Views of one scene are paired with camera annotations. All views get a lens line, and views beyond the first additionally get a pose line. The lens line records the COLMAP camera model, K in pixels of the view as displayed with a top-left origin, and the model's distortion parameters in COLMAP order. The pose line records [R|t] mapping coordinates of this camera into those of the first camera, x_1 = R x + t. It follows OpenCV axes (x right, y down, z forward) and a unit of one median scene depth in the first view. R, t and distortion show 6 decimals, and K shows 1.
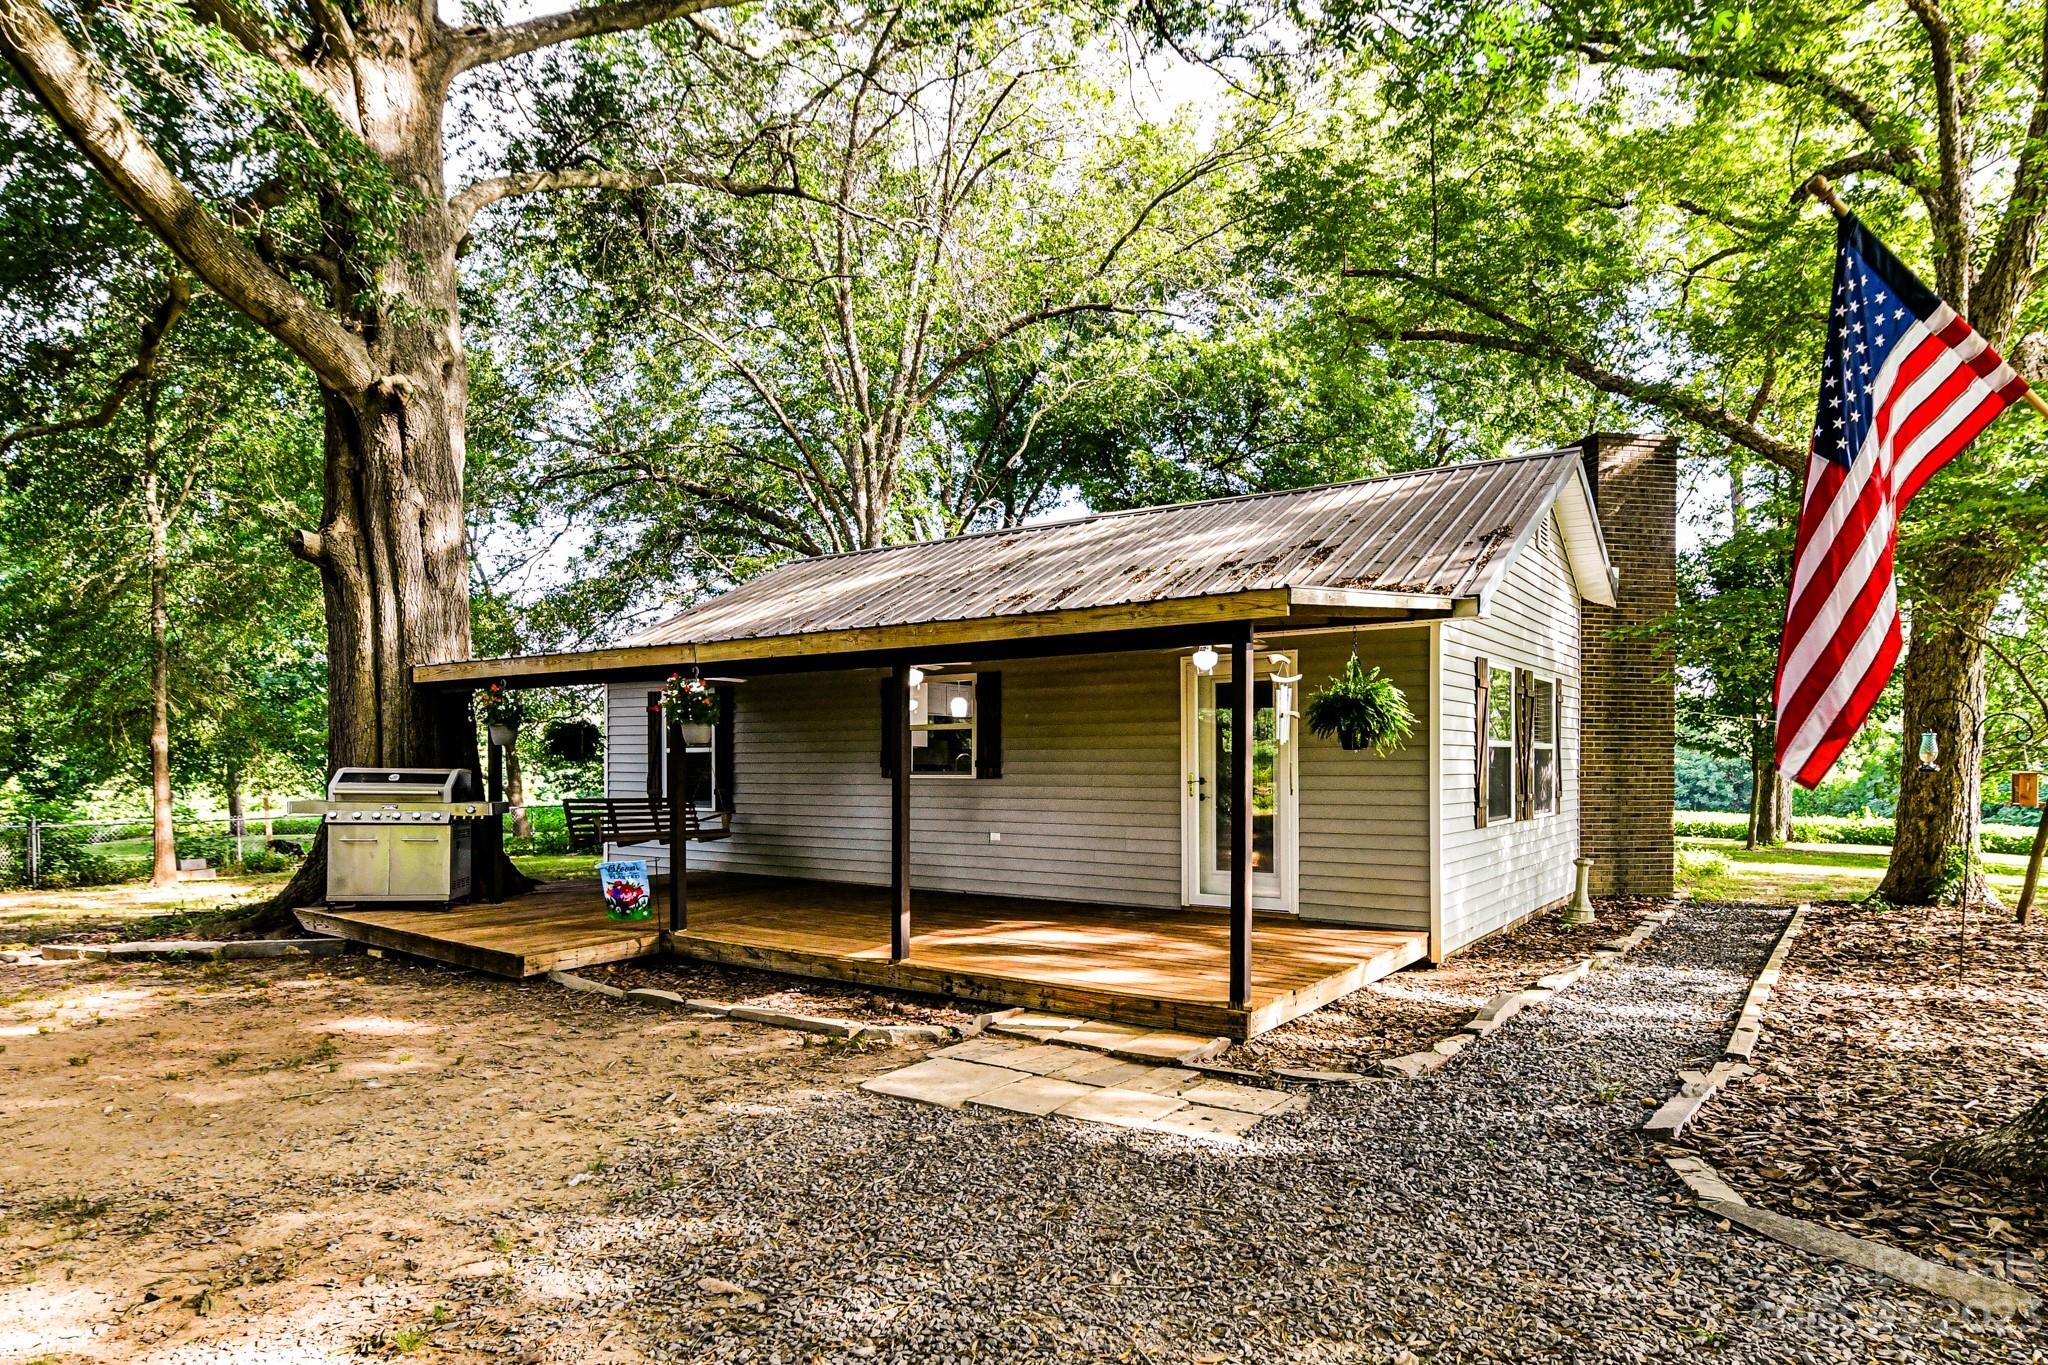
lens RADIAL K [[803.0, 0, 1079.4], [0, 803.0, 740.3], [0, 0, 1]] dist [0.001923, 0.000217]
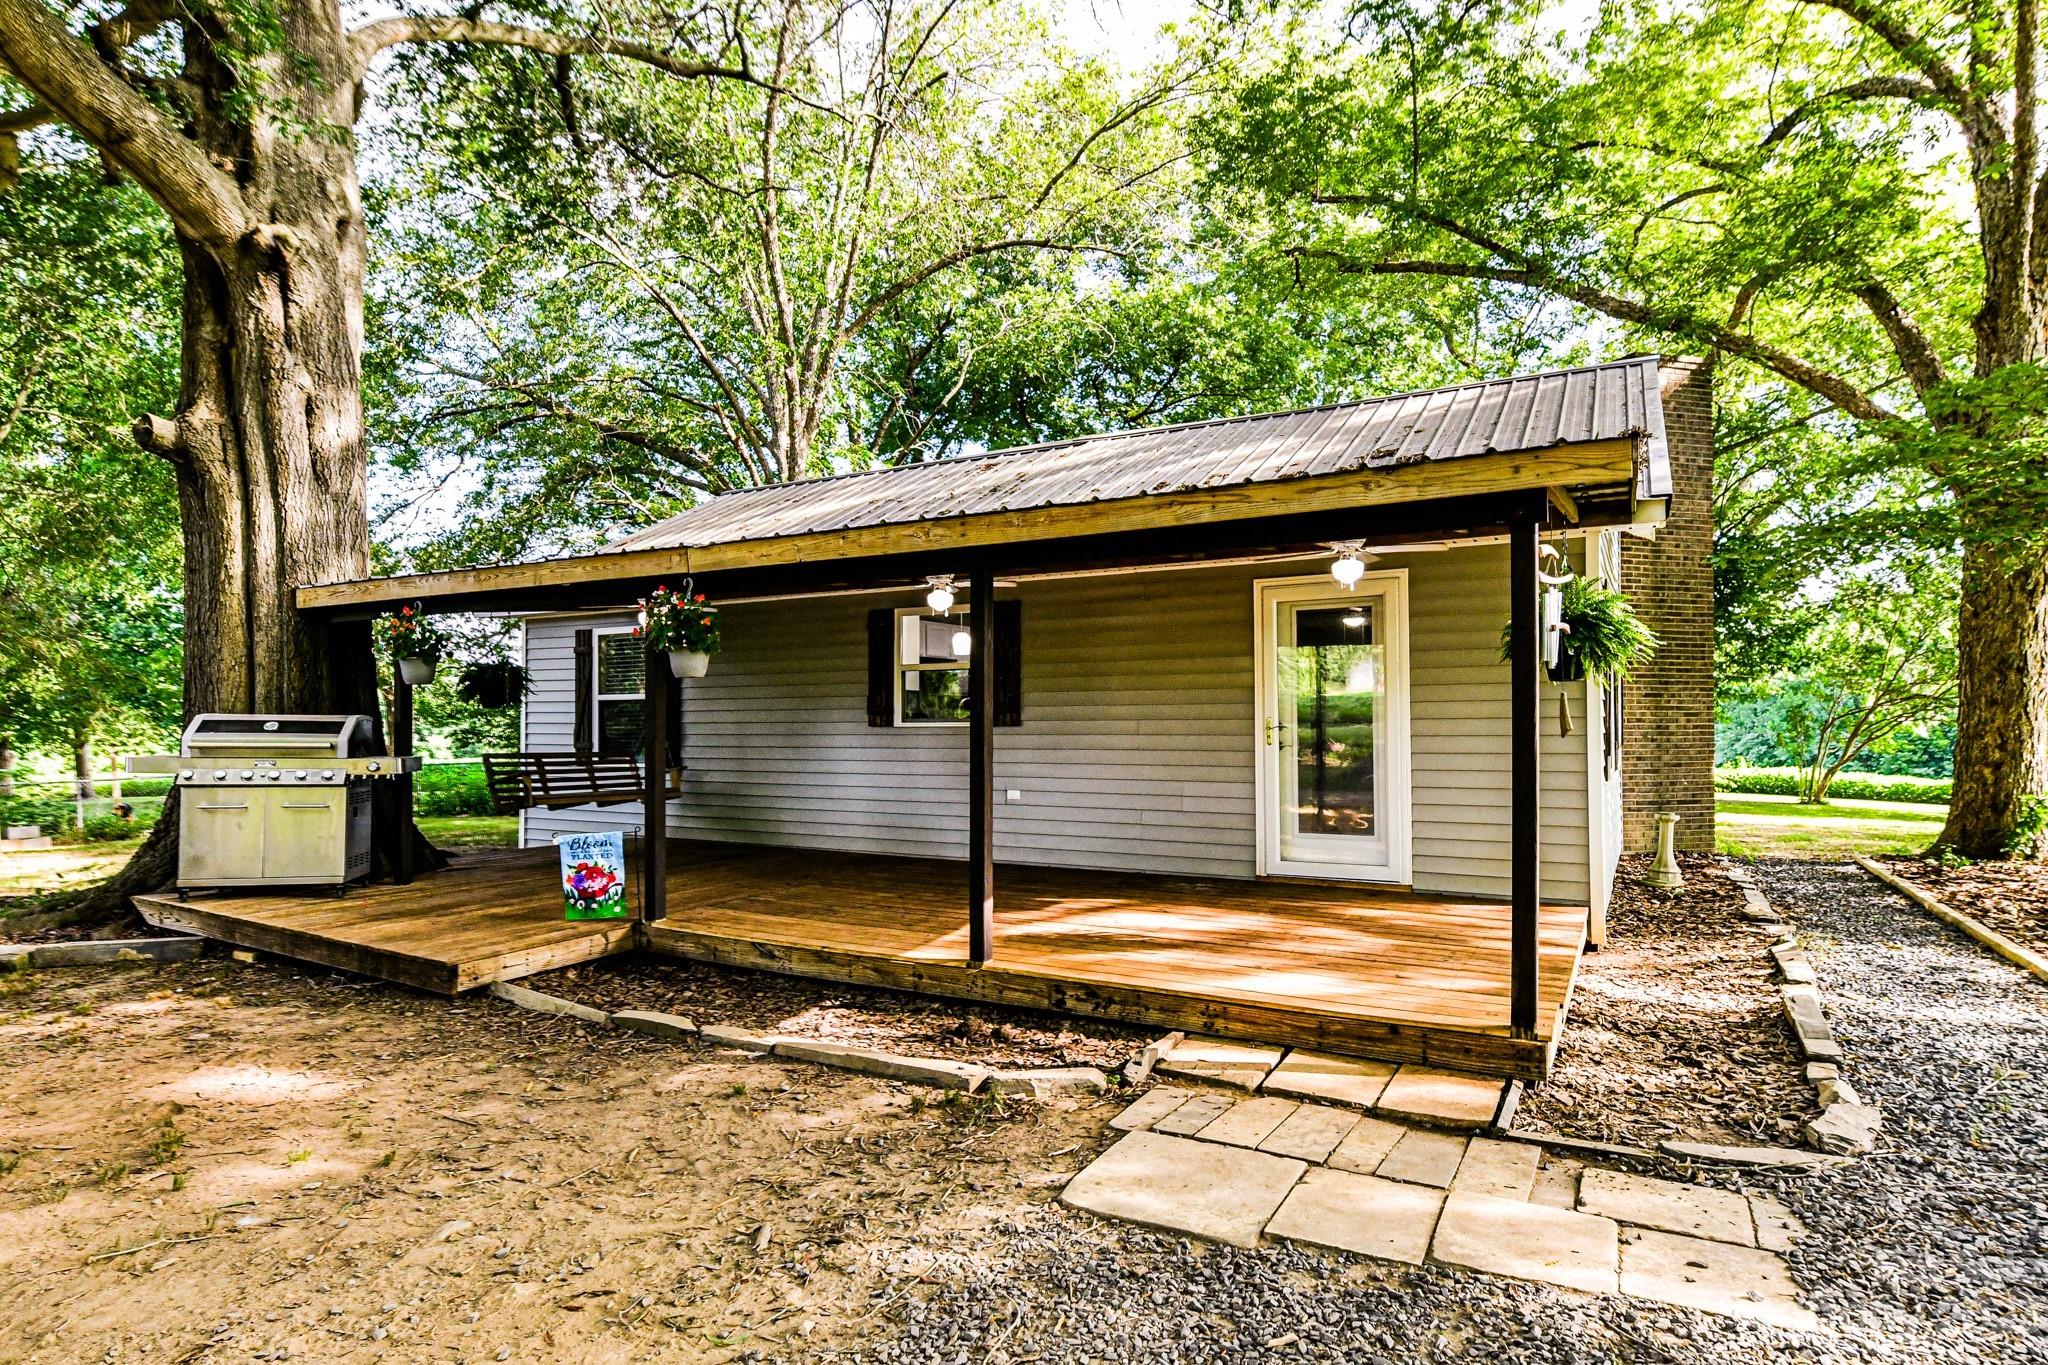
lens RADIAL K [[803.4, 0, 1029.8], [0, 803.4, 685.1], [0, 0, 1]] dist [0.003485, -0.001094]
pose [[0.998397, -0.001040, 0.056587, -0.150182], [0.001723, 0.999926, -0.012021, 0.016117], [-0.056570, 0.012099, 0.998325, 0.165671]]
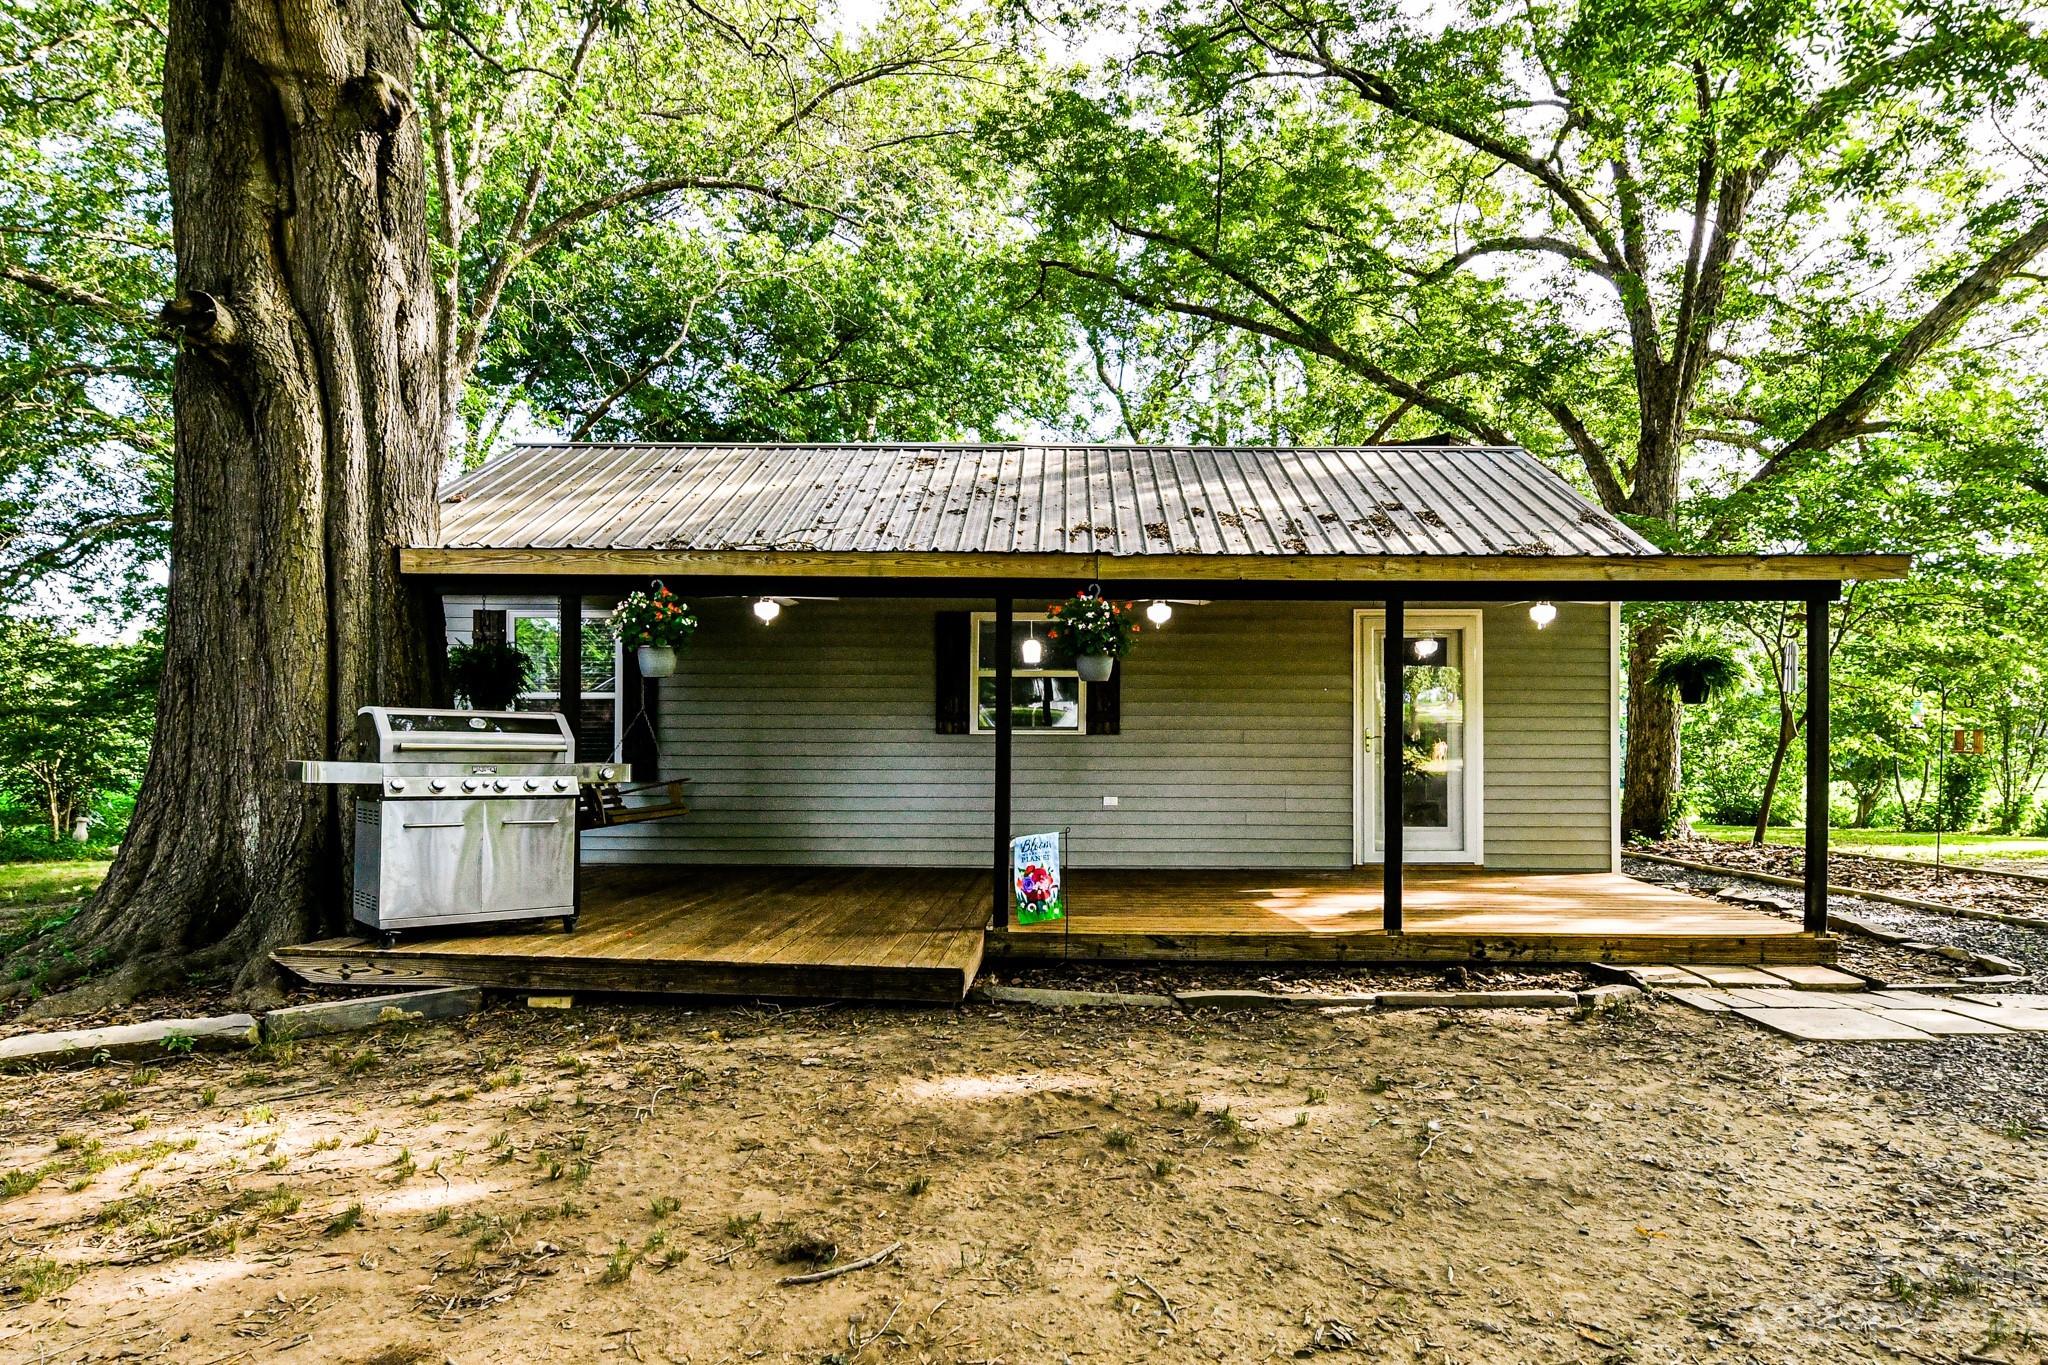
lens RADIAL K [[905.8, 0, 940.9], [0, 905.8, 695.9], [0, 0, 1]] dist [0.002478, 0.000285]
pose [[0.910776, 0.024080, 0.412198, -0.754400], [-0.020037, 0.999699, -0.014128, 0.025575], [-0.412415, 0.004608, 0.910985, 0.195919]]
